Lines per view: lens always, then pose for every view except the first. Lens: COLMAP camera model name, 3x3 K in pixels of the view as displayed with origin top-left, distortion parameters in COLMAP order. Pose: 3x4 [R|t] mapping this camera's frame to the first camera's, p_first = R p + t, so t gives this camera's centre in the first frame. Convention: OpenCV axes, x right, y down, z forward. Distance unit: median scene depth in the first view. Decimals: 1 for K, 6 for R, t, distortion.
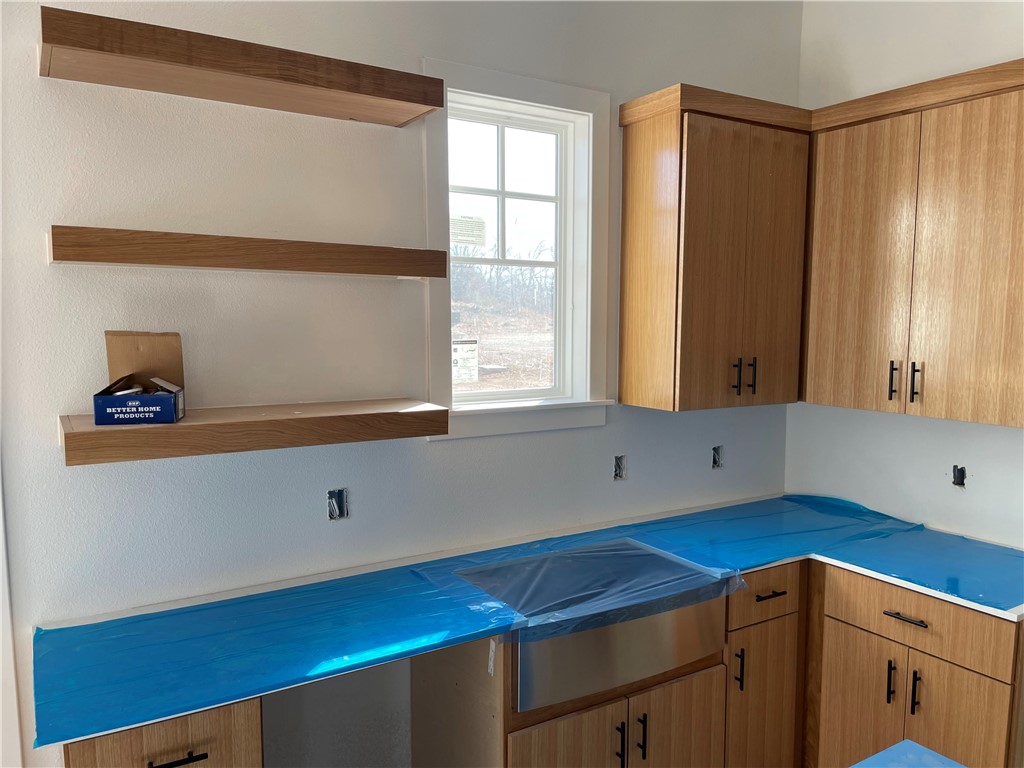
lens RADIAL K [[782.9, 0, 523.0], [0, 782.9, 396.3], [0, 0, 1]] dist [0.092604, -0.116968]
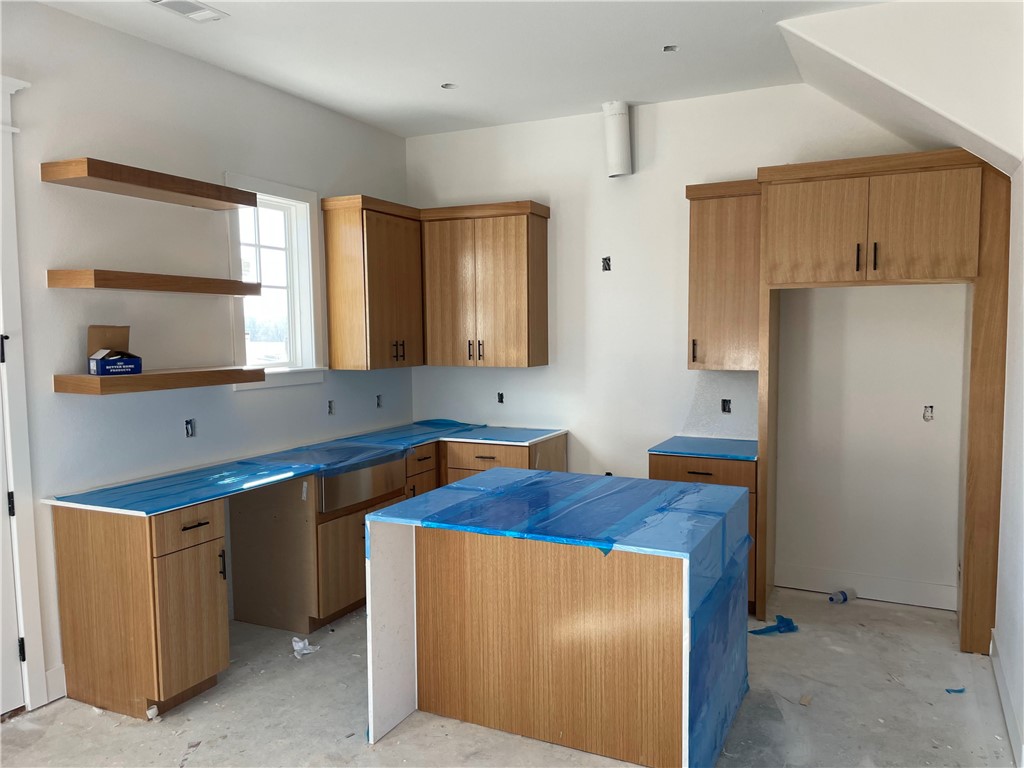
lens RADIAL K [[796.7, 0, 505.1], [0, 796.7, 378.5], [0, 0, 1]] dist [0.088789, -0.128876]
pose [[0.859643, -0.041830, 0.509180, -0.489845], [0.061527, 0.997865, -0.021899, 0.101548], [-0.507177, 0.050154, 0.860382, -0.778388]]
